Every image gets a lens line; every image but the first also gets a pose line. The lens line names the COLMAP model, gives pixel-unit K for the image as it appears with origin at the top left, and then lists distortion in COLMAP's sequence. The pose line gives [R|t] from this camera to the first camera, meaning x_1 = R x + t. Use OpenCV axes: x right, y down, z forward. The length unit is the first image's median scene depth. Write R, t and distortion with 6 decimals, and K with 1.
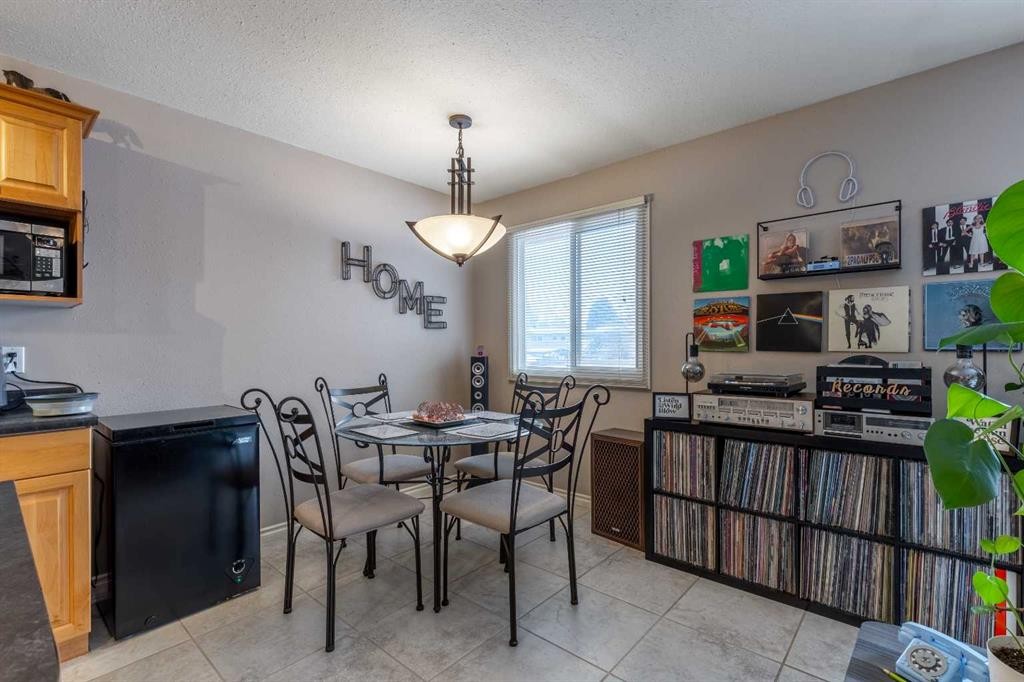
lens RADIAL K [[466.4, 0, 518.7], [0, 466.4, 347.9], [0, 0, 1]] dist [0.006293, -0.001845]
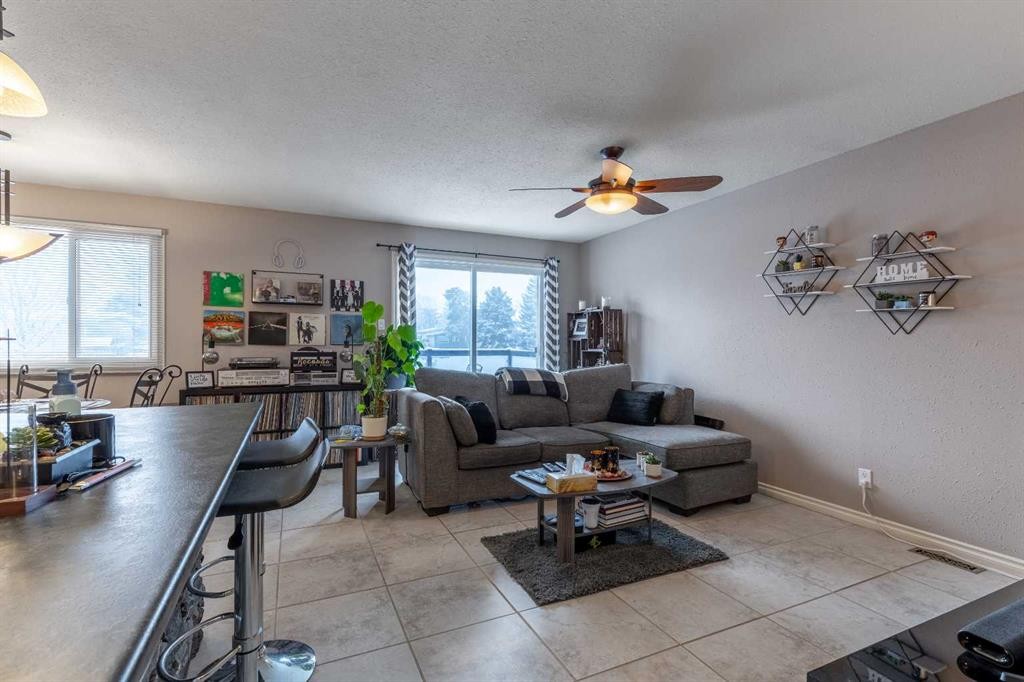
lens RADIAL K [[466.4, 0, 537.1], [0, 466.4, 342.0], [0, 0, 1]] dist [0.006293, -0.001845]
pose [[0.373606, 0.009734, 0.927537, -0.751510], [-0.005965, 0.999949, -0.008091, 0.004742], [-0.927568, -0.002510, 0.373645, -0.668185]]
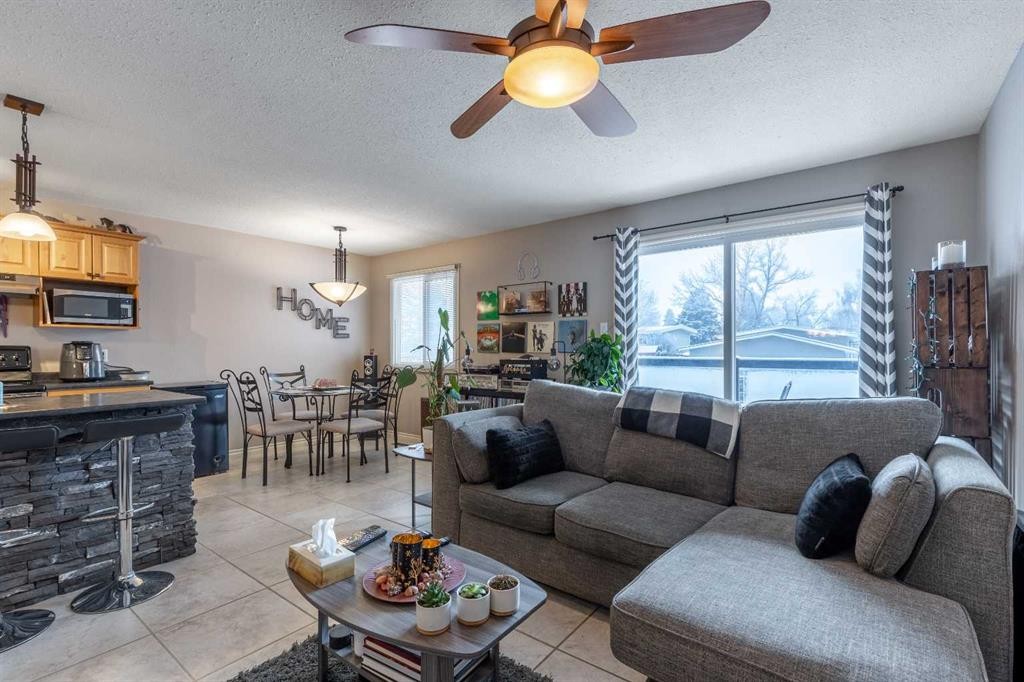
lens RADIAL K [[466.4, 0, 532.2], [0, 466.4, 357.2], [0, 0, 1]] dist [0.006293, -0.001845]
pose [[0.995800, 0.000749, 0.091551, 0.521525], [-0.002214, 0.999871, 0.015904, -0.004321], [-0.091527, -0.016040, 0.995673, -1.041862]]
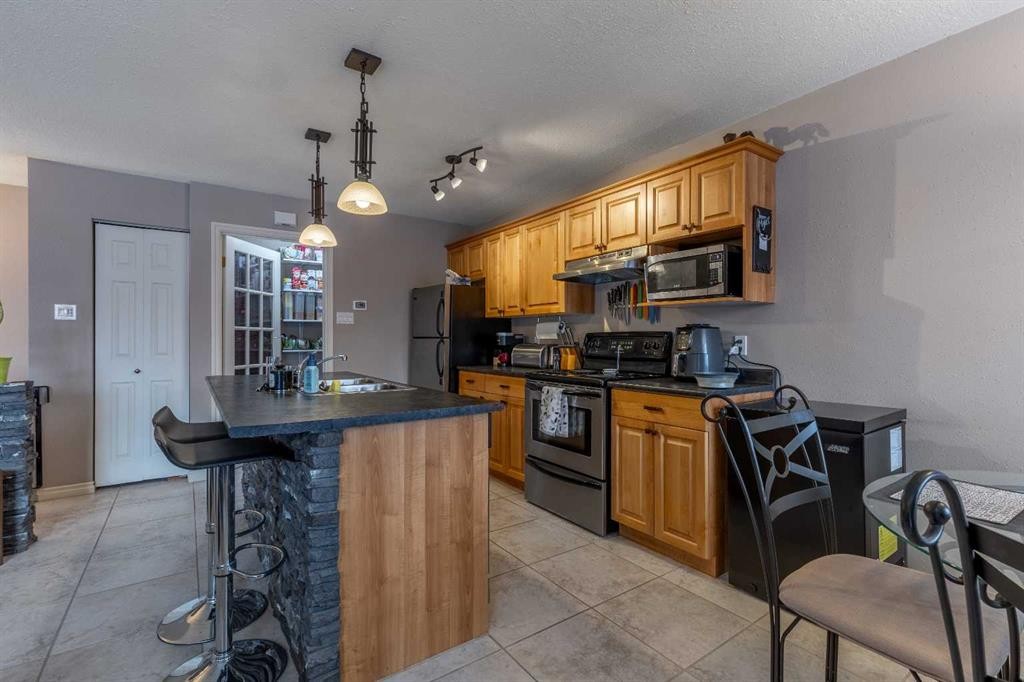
lens RADIAL K [[466.4, 0, 512.1], [0, 466.4, 339.2], [0, 0, 1]] dist [0.006293, -0.001845]
pose [[-0.245187, 0.007273, -0.969449, 0.330137], [-0.001928, 0.999966, 0.007989, -0.001325], [0.969474, 0.003828, -0.245165, 0.596012]]
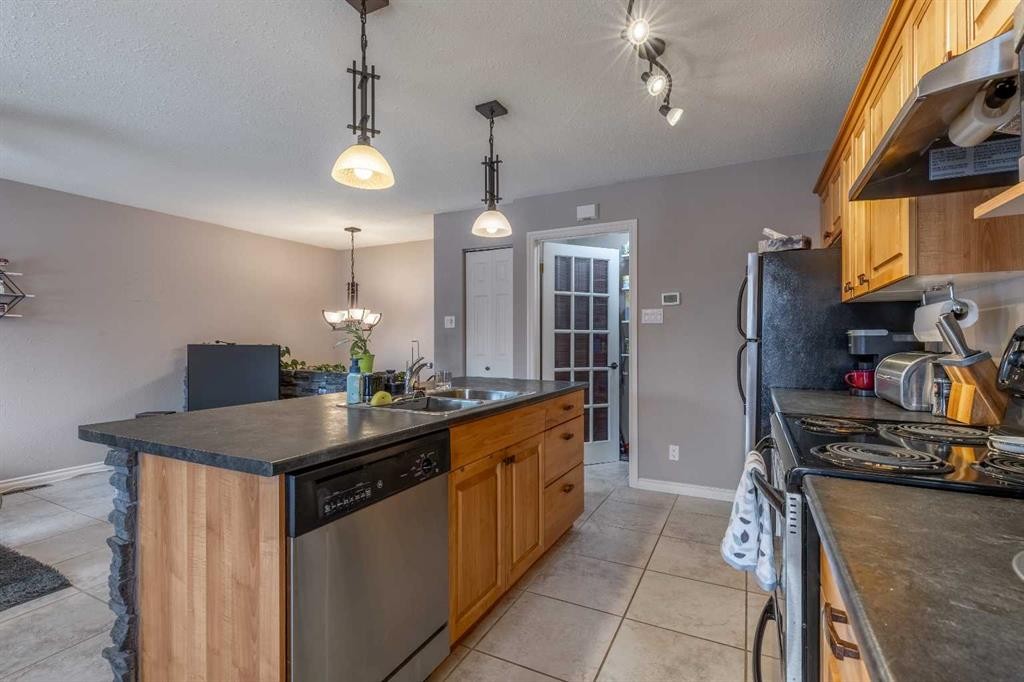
lens RADIAL K [[466.4, 0, 509.7], [0, 466.4, 340.4], [0, 0, 1]] dist [0.006293, -0.001845]
pose [[-0.970974, 0.007371, -0.239070, -0.525087], [0.006810, 0.999972, 0.003171, 0.000818], [0.239087, 0.001451, -0.970997, 0.850077]]
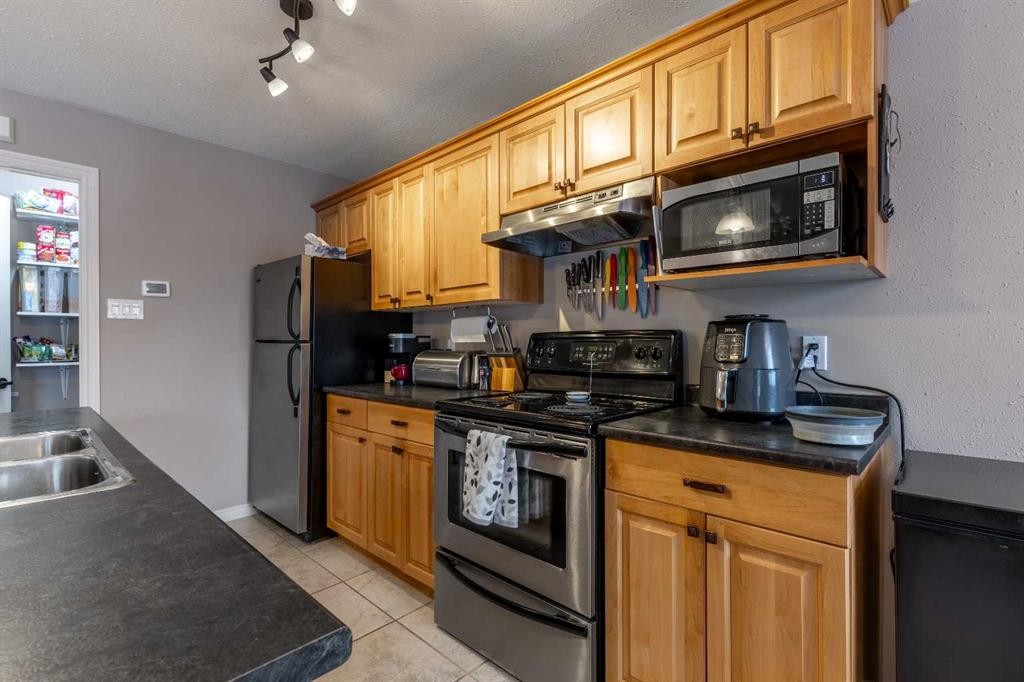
lens RADIAL K [[466.4, 0, 518.7], [0, 466.4, 342.5], [0, 0, 1]] dist [0.006293, -0.001845]
pose [[-0.034695, 0.006899, -0.999374, -0.247569], [0.000388, 0.999976, 0.006889, 0.002686], [0.999398, -0.000149, -0.034697, 0.461540]]
